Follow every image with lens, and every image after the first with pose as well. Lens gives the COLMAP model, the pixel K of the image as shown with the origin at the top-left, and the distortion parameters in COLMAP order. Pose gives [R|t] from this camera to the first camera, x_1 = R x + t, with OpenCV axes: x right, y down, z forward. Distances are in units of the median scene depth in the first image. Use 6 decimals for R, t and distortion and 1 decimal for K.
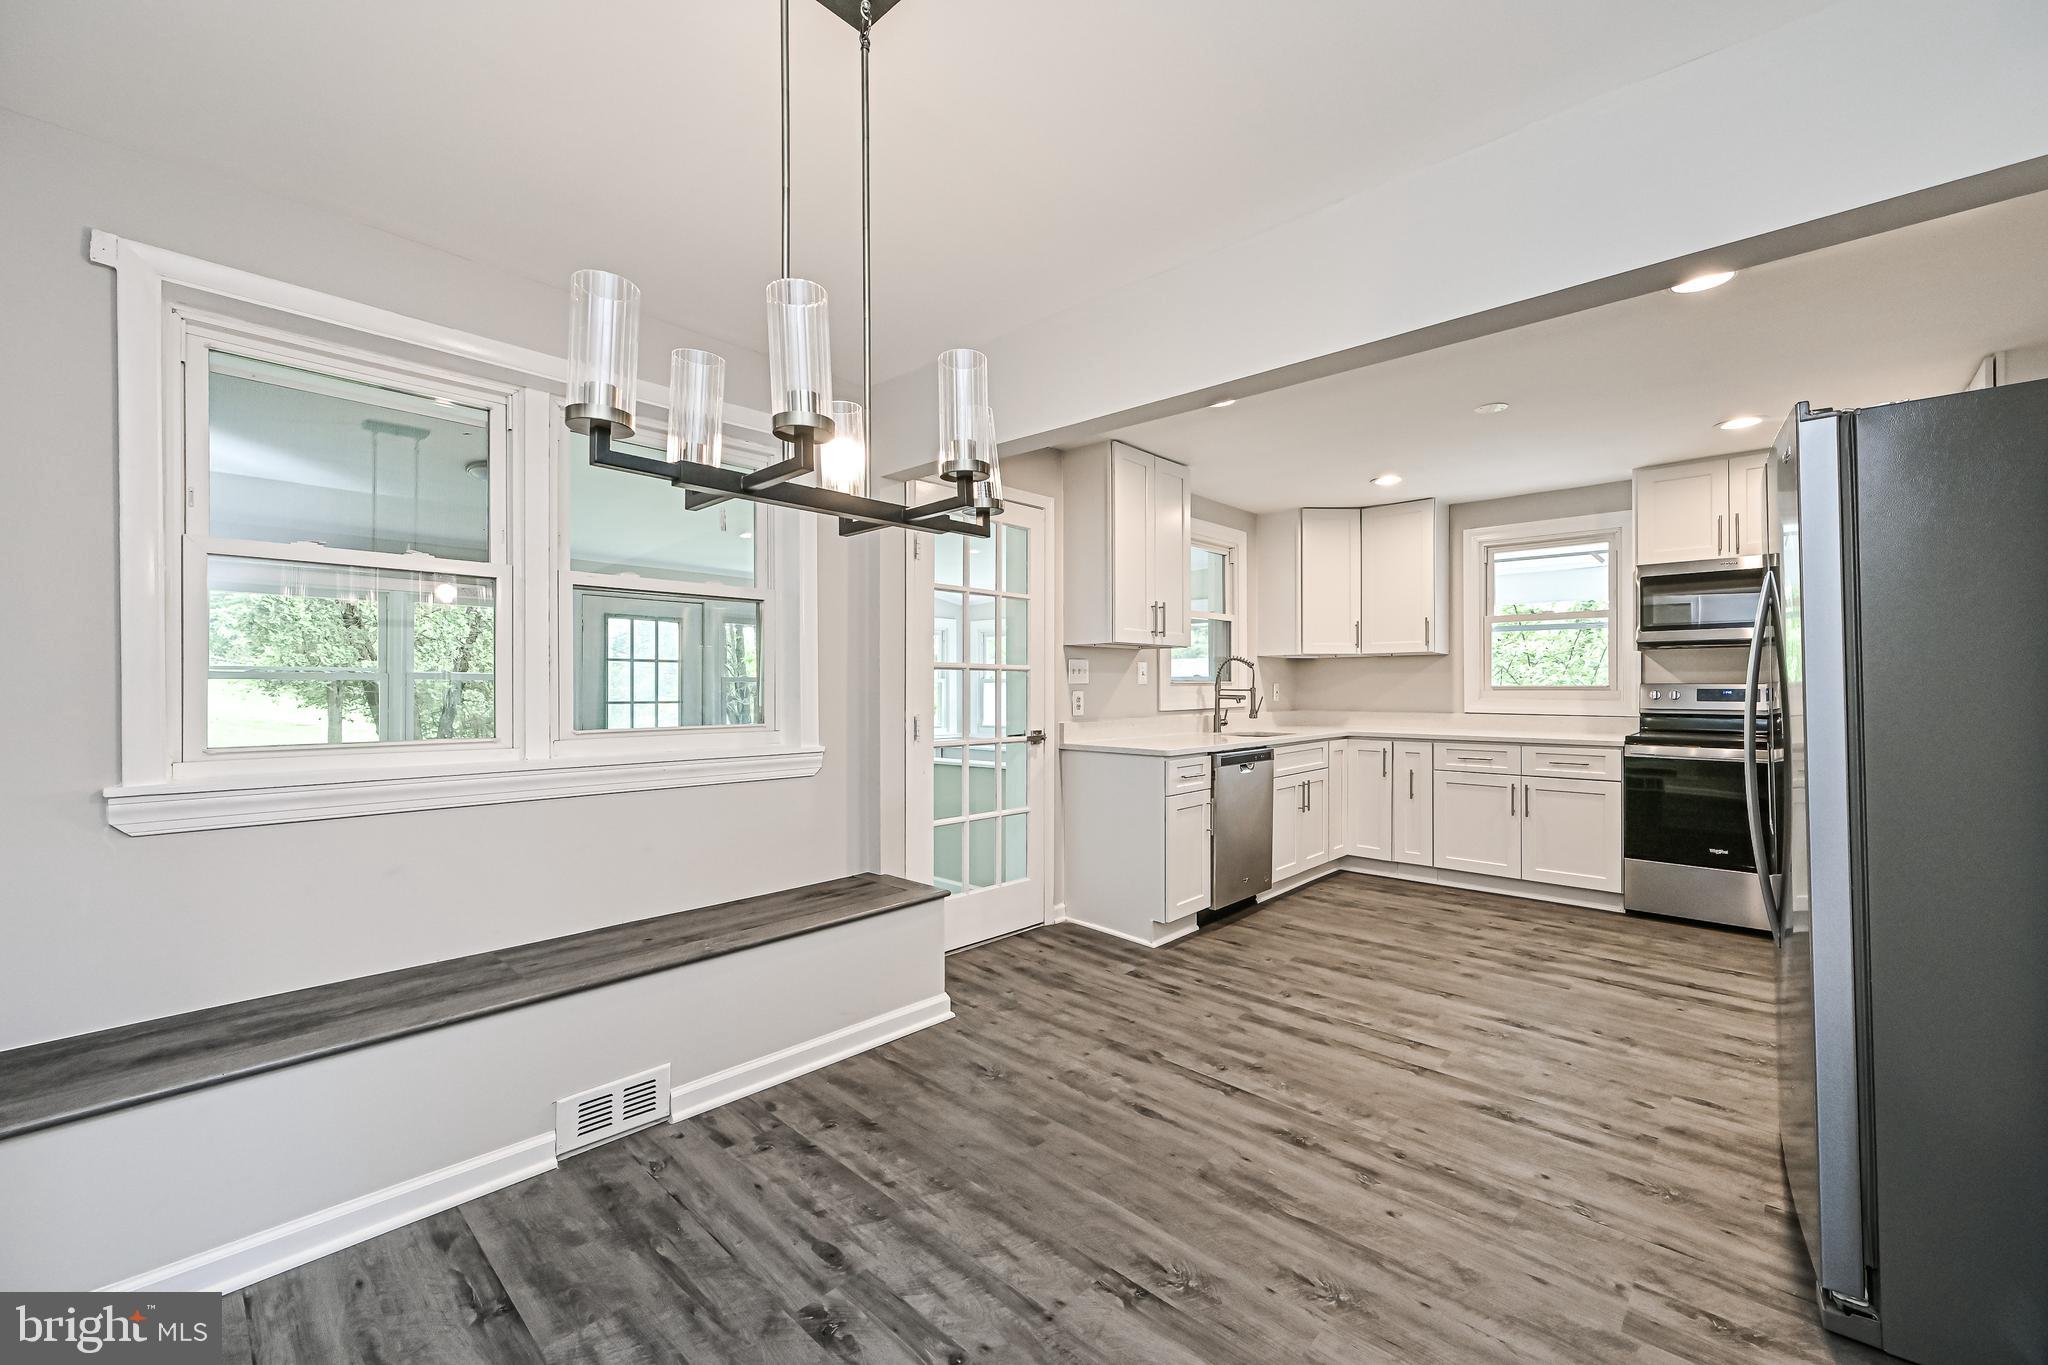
lens RADIAL K [[802.3, 0, 1032.4], [0, 802.3, 685.0], [0, 0, 1]] dist [-0.000734, 0.000064]
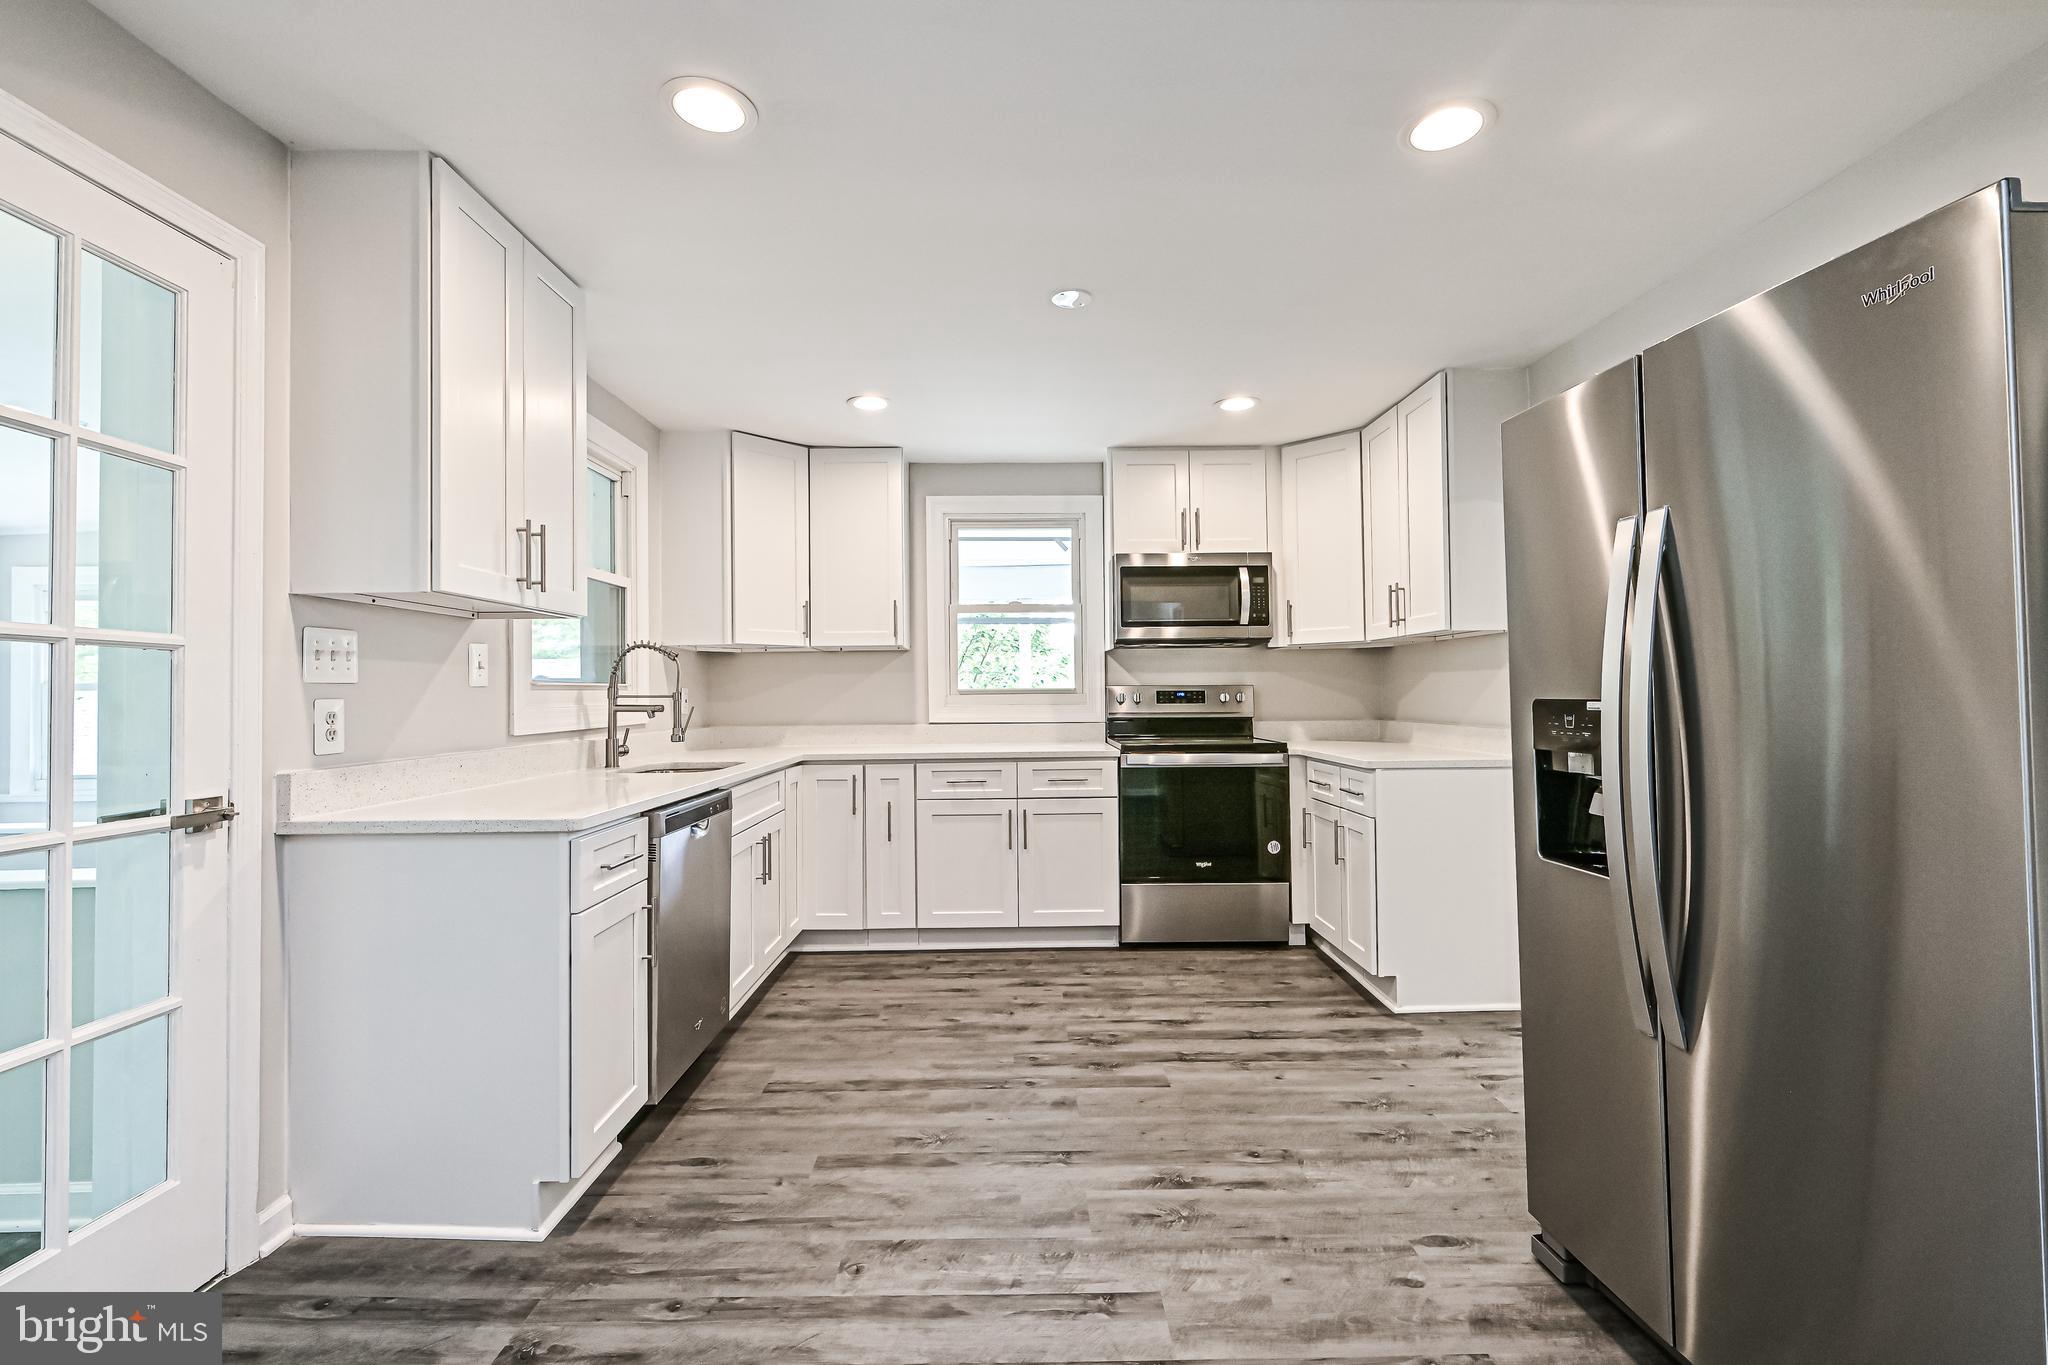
lens RADIAL K [[878.1, 0, 1021.9], [0, 878.1, 680.5], [0, 0, 1]] dist [-0.001912, 0.000480]
pose [[0.721855, 0.005507, 0.692023, -0.003990], [0.007231, 0.999854, -0.015499, 0.009638], [-0.692007, 0.016192, 0.721710, 0.478912]]
